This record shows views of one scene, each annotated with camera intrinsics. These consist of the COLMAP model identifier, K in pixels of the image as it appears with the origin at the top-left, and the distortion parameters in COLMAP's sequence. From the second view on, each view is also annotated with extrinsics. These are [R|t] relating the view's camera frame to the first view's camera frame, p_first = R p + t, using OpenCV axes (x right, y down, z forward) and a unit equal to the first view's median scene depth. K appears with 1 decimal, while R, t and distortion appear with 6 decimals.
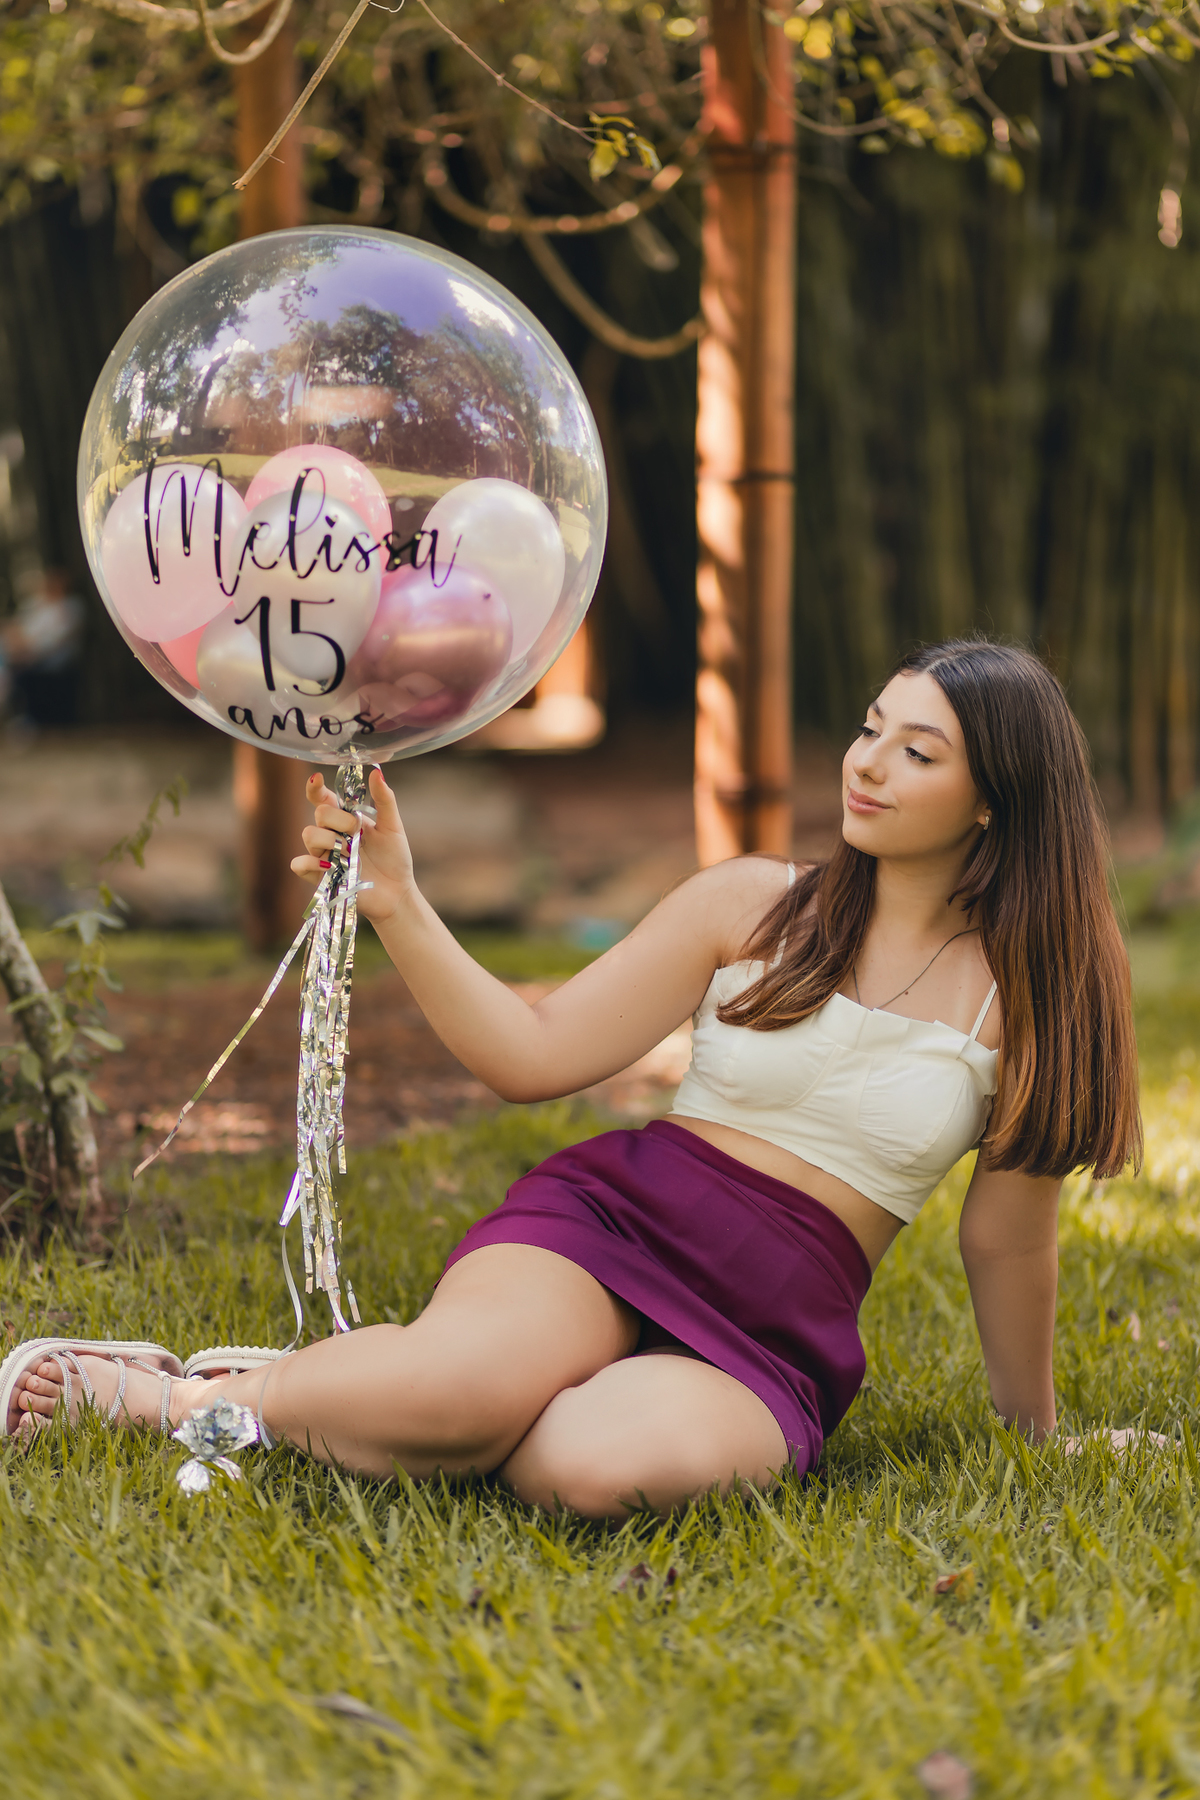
lens RADIAL K [[4224.1, 0, 600.0], [0, 4224.1, 900.0], [0, 0, 1]] dist [0.707294, -8.049413]
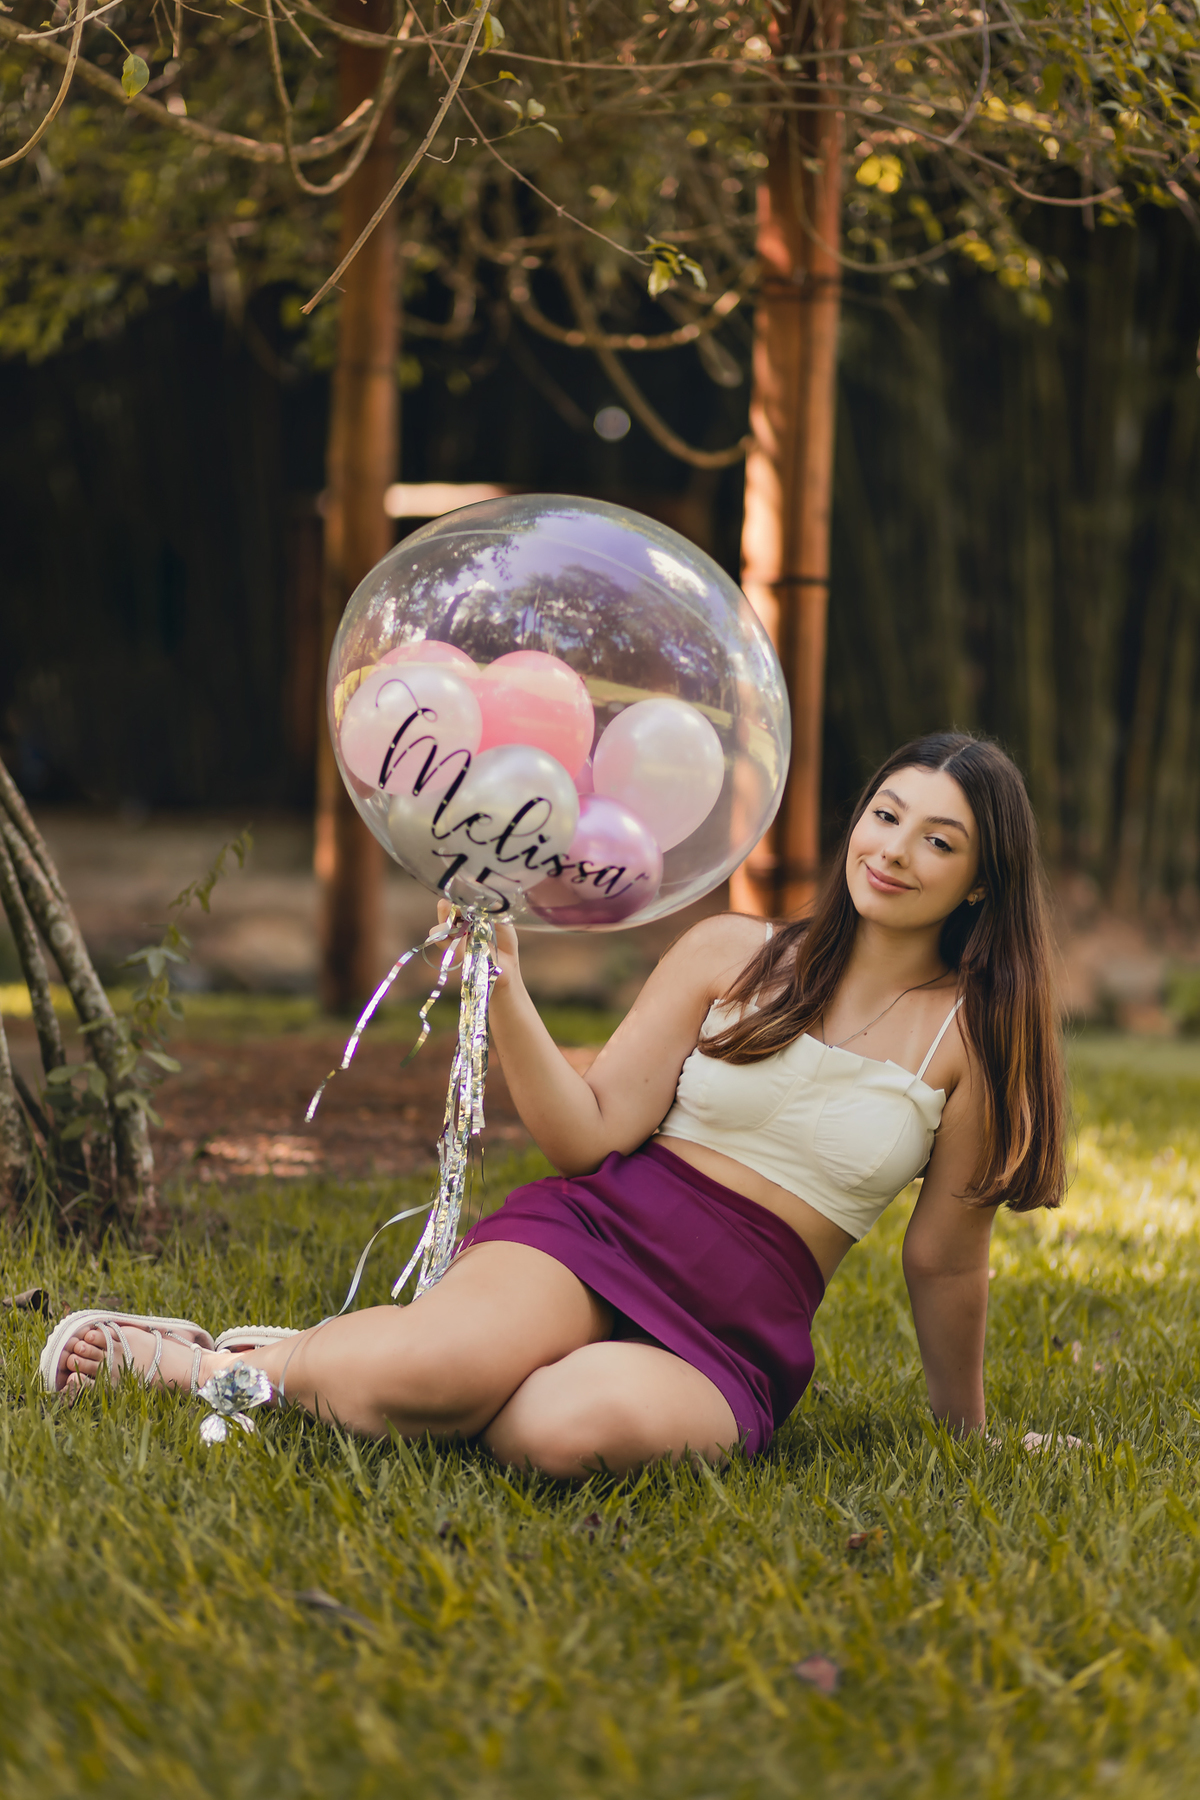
lens RADIAL K [[4430.8, 0, 600.0], [0, 4430.8, 900.0], [0, 0, 1]] dist [0.917161, -14.987094]
pose [[0.998710, 0.035880, -0.035921, 0.043937], [-0.036873, 0.998945, -0.027374, 0.021135], [0.034901, 0.028663, 0.998980, -0.190151]]
